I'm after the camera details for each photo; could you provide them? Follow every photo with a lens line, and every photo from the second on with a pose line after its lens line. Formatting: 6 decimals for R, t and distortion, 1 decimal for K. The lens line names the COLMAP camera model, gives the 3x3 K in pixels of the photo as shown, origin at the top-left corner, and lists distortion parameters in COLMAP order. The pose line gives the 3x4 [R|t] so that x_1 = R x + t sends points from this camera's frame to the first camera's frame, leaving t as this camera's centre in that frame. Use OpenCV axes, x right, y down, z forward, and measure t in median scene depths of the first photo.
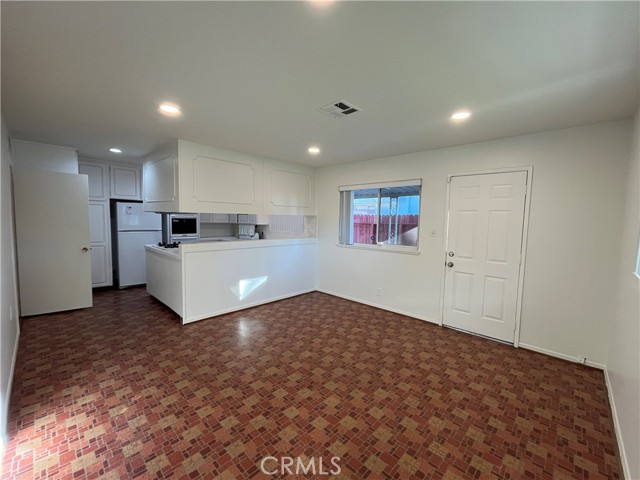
lens RADIAL K [[264.6, 0, 321.6], [0, 264.6, 238.4], [0, 0, 1]] dist [0.001387, 0.000047]
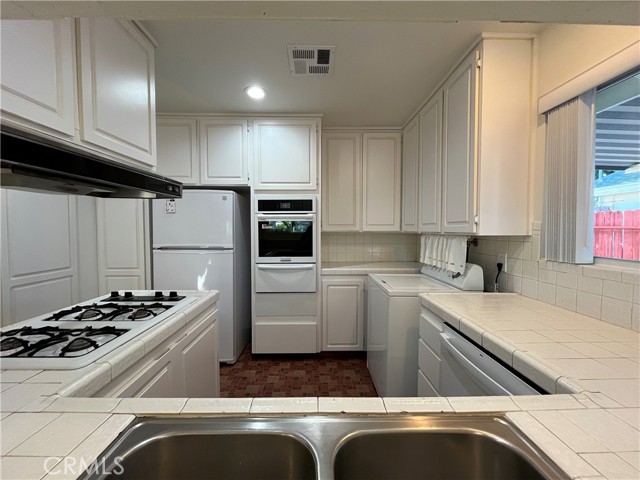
lens RADIAL K [[258.5, 0, 322.4], [0, 258.5, 238.2], [0, 0, 1]] dist [-0.001577, -0.000031]
pose [[0.704627, 0.007081, -0.709543, -0.167233], [-0.039271, 0.998807, -0.029031, -0.035738], [0.708491, 0.048321, 0.704064, 0.702597]]
